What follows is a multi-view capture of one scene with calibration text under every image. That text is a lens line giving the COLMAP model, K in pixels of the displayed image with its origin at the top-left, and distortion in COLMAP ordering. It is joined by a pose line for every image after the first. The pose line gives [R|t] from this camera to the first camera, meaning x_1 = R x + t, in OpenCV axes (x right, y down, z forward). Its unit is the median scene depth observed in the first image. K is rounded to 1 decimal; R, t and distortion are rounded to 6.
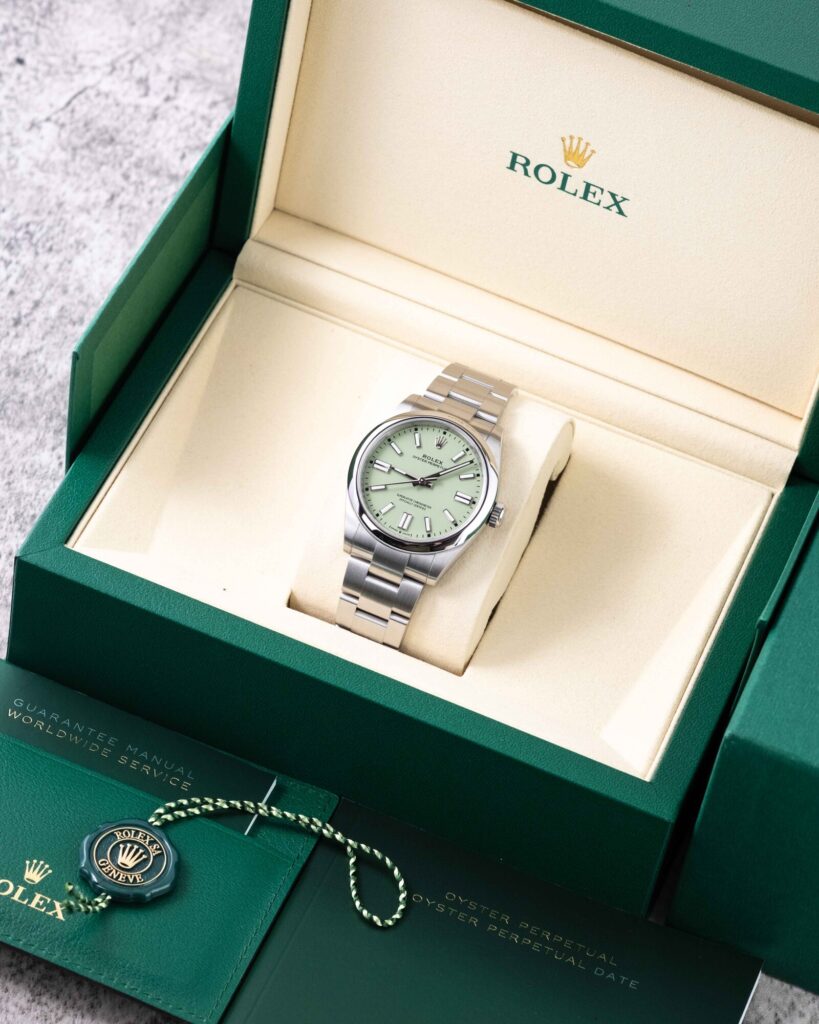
lens RADIAL K [[4302.2, 0, 411.2], [0, 4302.2, 512.8], [0, 0, 1]] dist [0.336522, 0.000000]
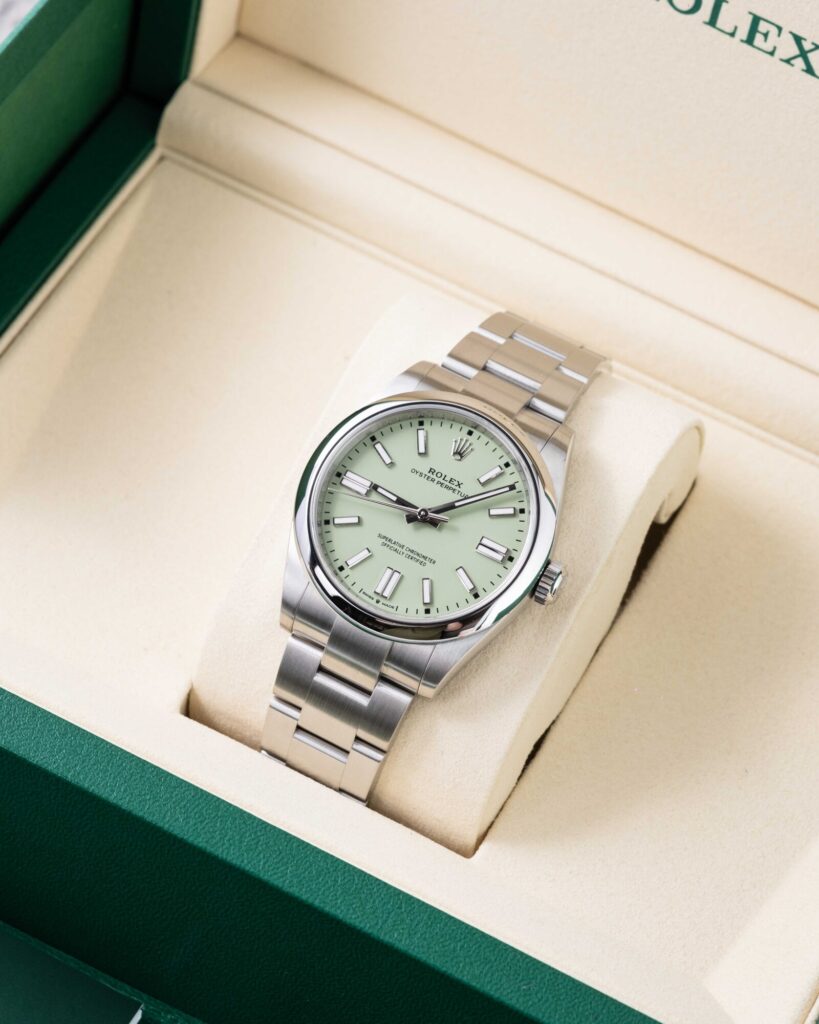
lens RADIAL K [[4302.2, 0, 409.5], [0, 4302.2, 512.6], [0, 0, 1]] dist [0.336522, 0.000000]
pose [[0.996009, 0.069372, -0.056156, 0.032375], [-0.068394, 0.997474, 0.019159, -0.018189], [0.057343, -0.015242, 0.998238, 0.422768]]
